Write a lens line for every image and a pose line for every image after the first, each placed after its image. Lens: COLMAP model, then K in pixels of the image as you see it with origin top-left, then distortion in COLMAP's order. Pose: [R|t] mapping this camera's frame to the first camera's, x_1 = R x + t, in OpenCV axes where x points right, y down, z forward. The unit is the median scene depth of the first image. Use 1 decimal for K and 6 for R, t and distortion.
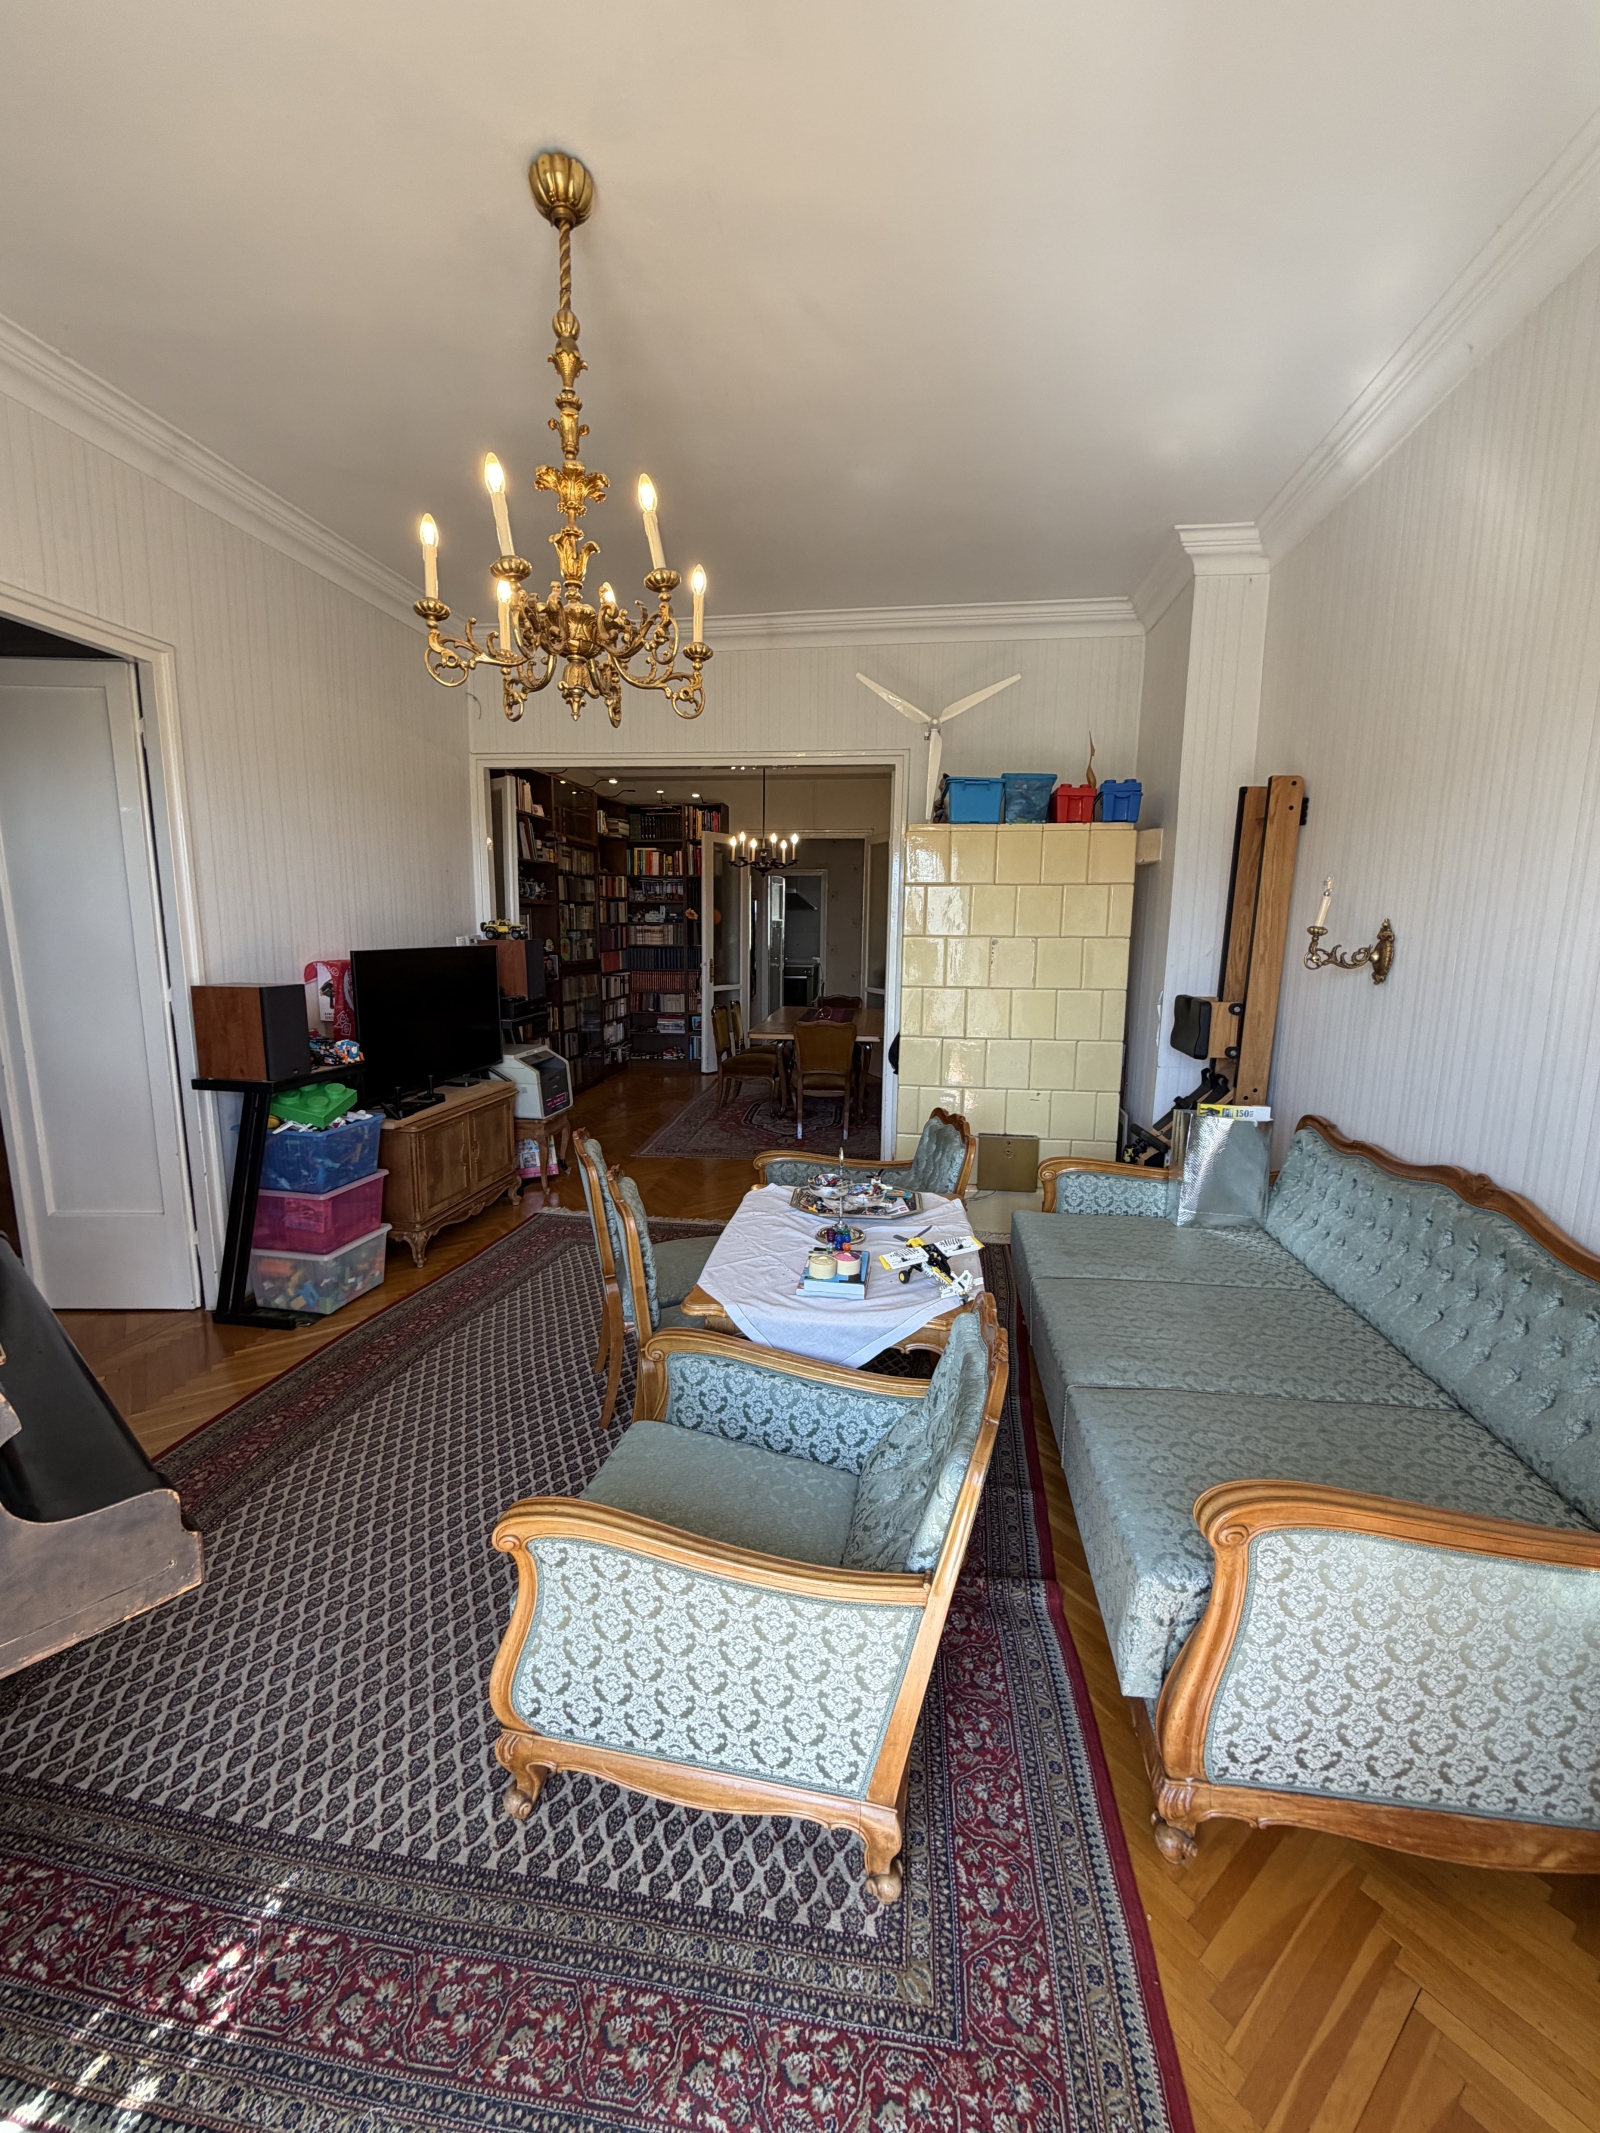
lens RADIAL K [[847.2, 0, 802.3], [0, 847.2, 1057.6], [0, 0, 1]] dist [0.000487, -0.000047]
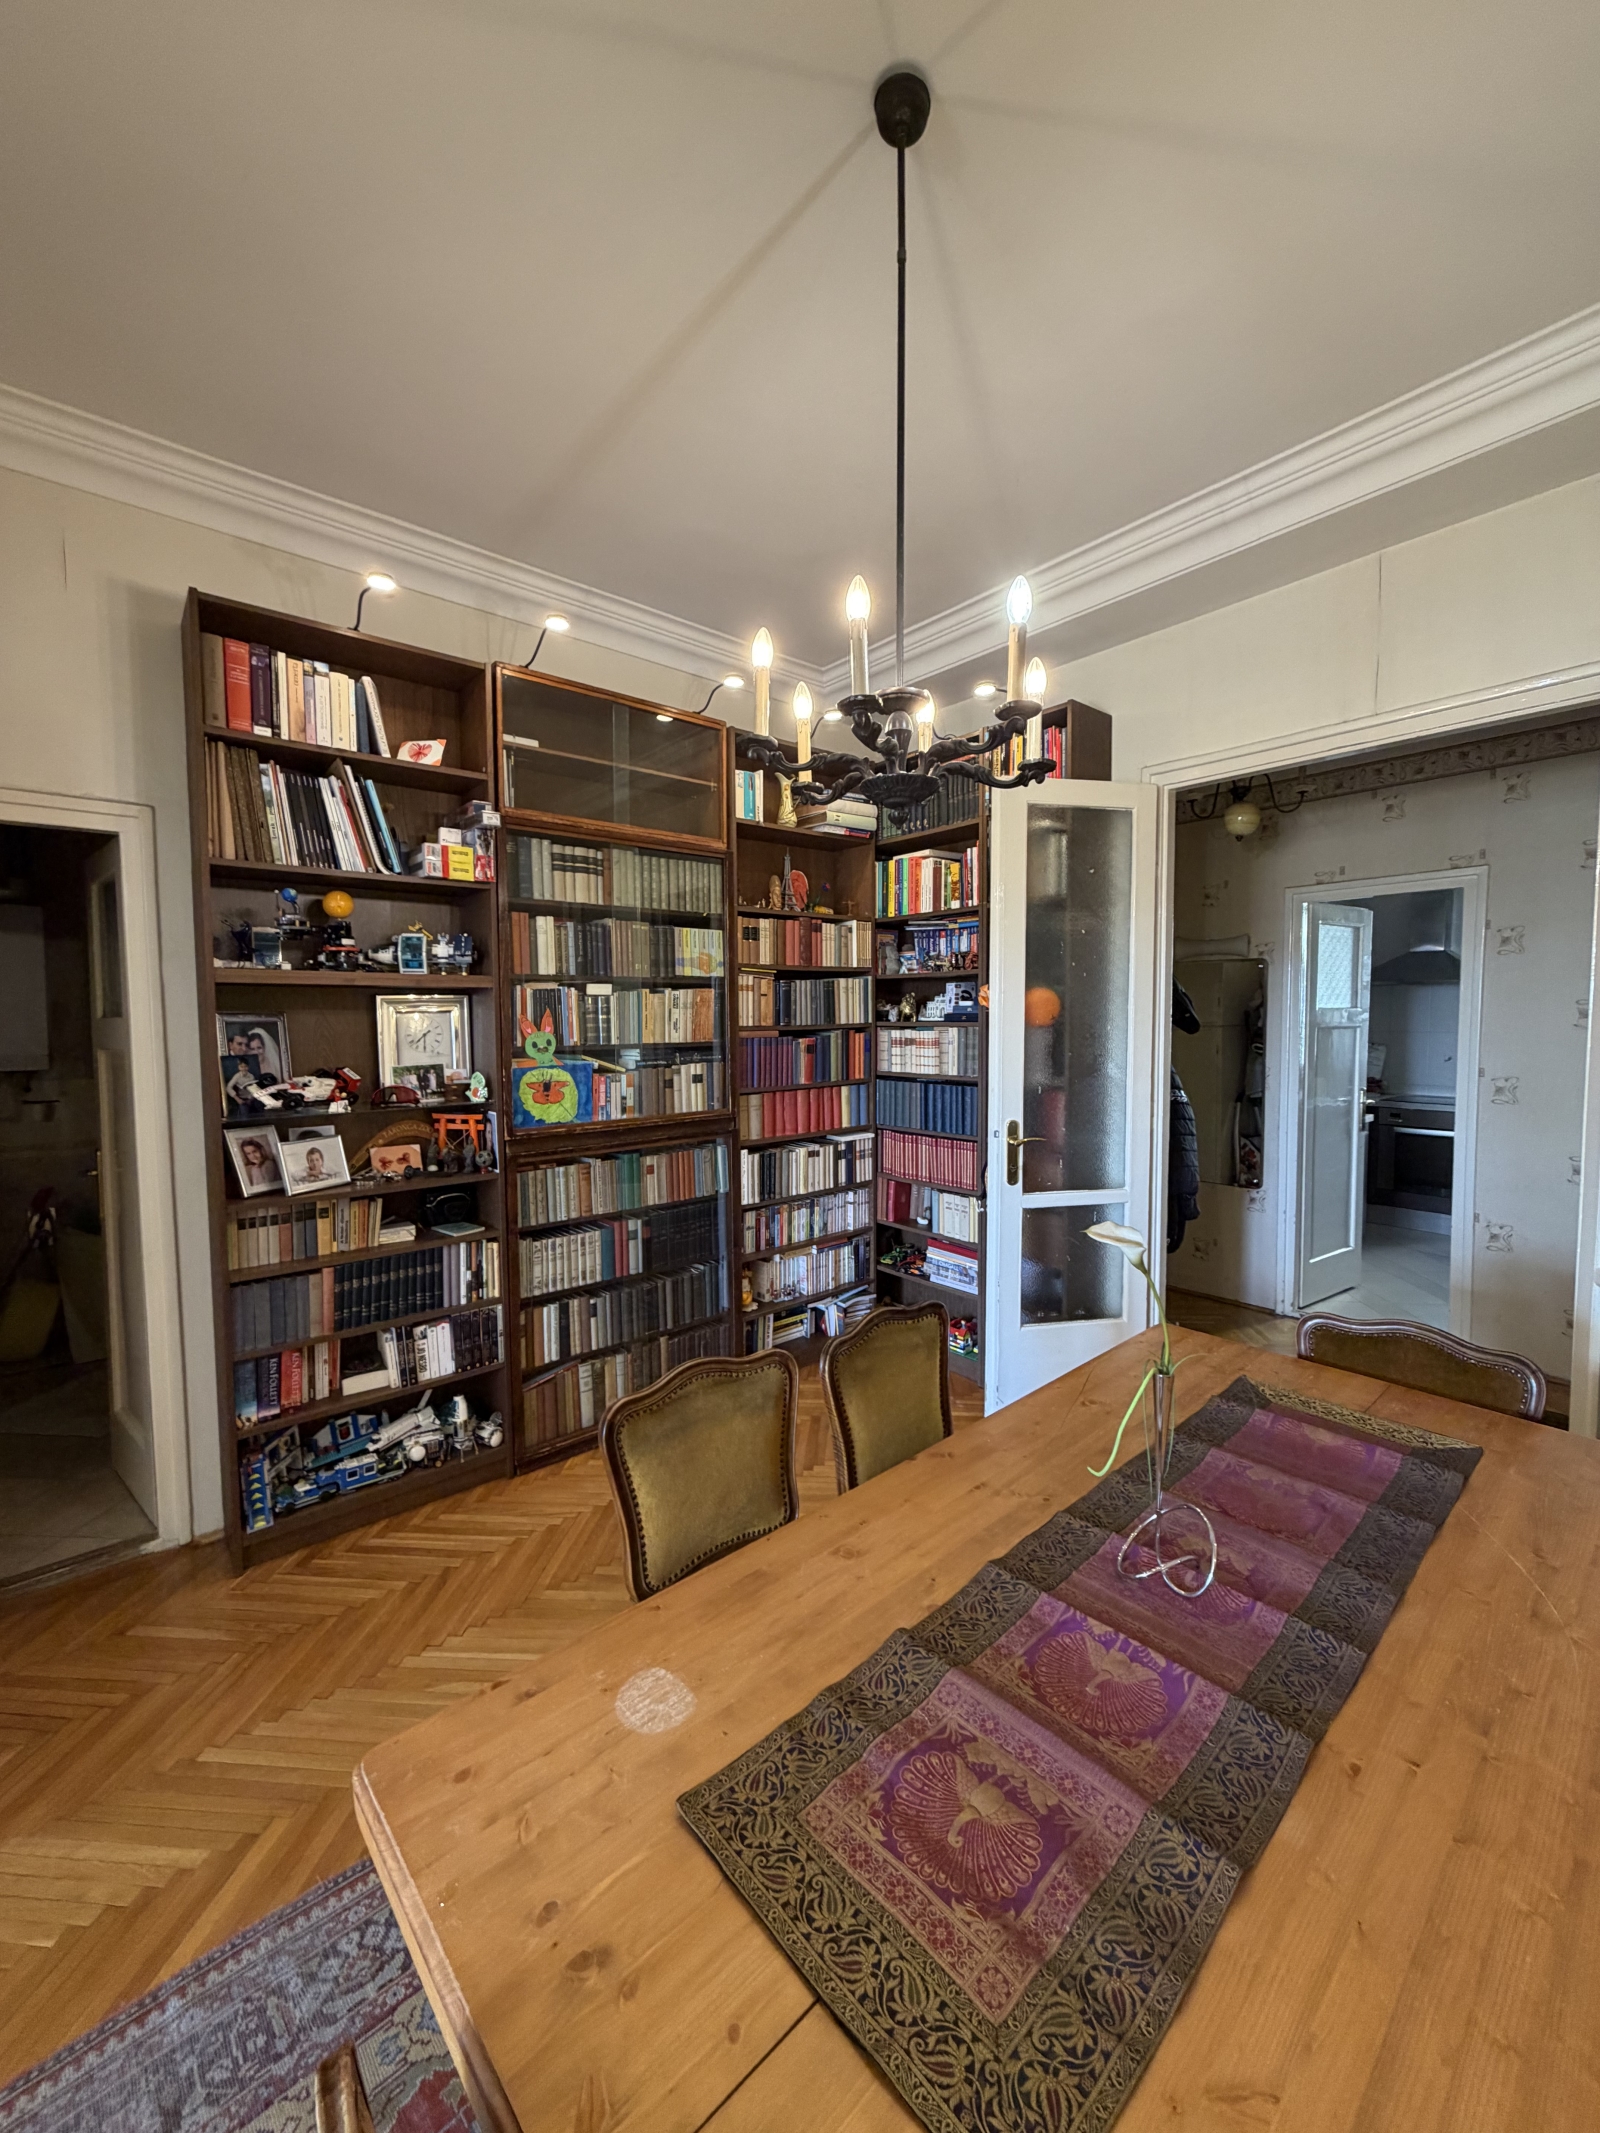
lens RADIAL K [[851.6, 0, 803.0], [0, 851.6, 1059.9], [0, 0, 1]] dist [0.000644, -0.000218]
pose [[0.751864, 0.016690, -0.659107, 0.070014], [-0.086507, 0.993535, -0.073523, -0.114920], [0.653619, 0.112297, 0.748446, 0.710810]]
